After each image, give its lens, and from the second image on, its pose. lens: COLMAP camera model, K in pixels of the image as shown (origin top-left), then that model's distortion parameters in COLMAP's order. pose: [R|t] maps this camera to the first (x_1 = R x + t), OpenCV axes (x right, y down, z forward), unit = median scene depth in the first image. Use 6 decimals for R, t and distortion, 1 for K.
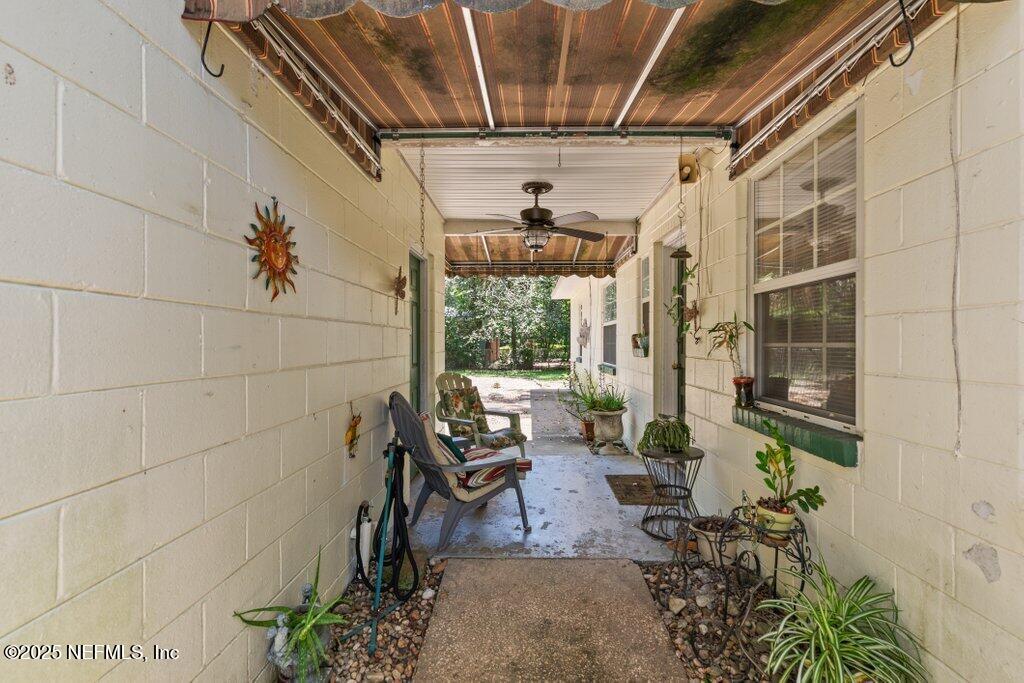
lens RADIAL K [[455.6, 0, 512.8], [0, 455.6, 346.1], [0, 0, 1]] dist [0.001924, 0.000139]
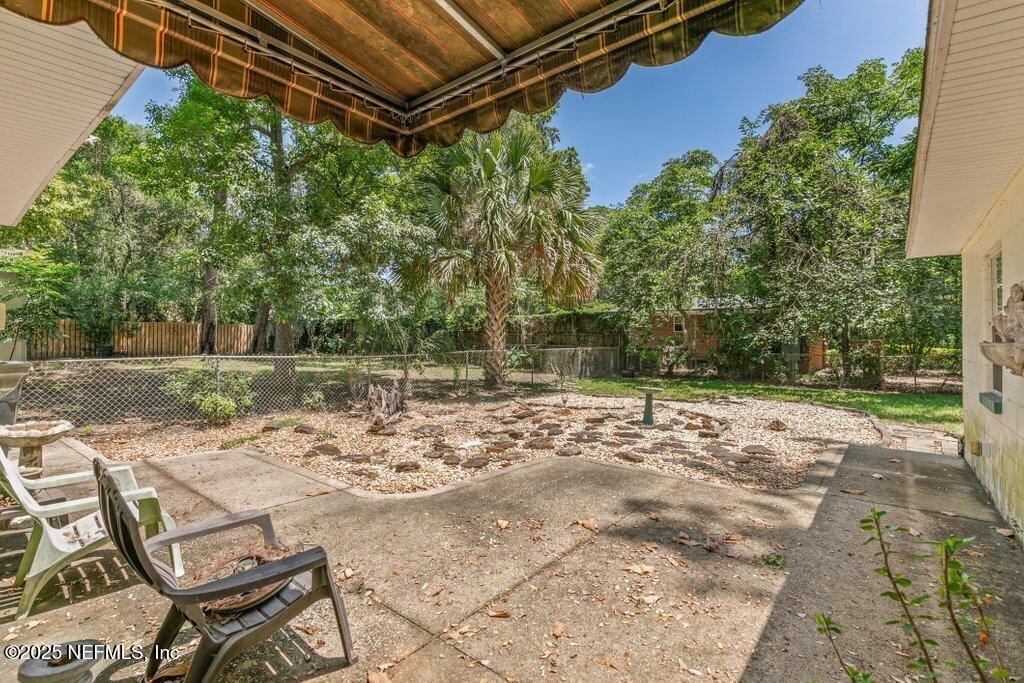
lens RADIAL K [[470.2, 0, 517.0], [0, 470.2, 328.7], [0, 0, 1]] dist [0.003638, 0.000123]
pose [[0.802869, -0.009501, -0.596080, 0.030520], [-0.010801, 0.999477, -0.030479, -0.004881], [0.596057, 0.030909, 0.802347, 0.215770]]
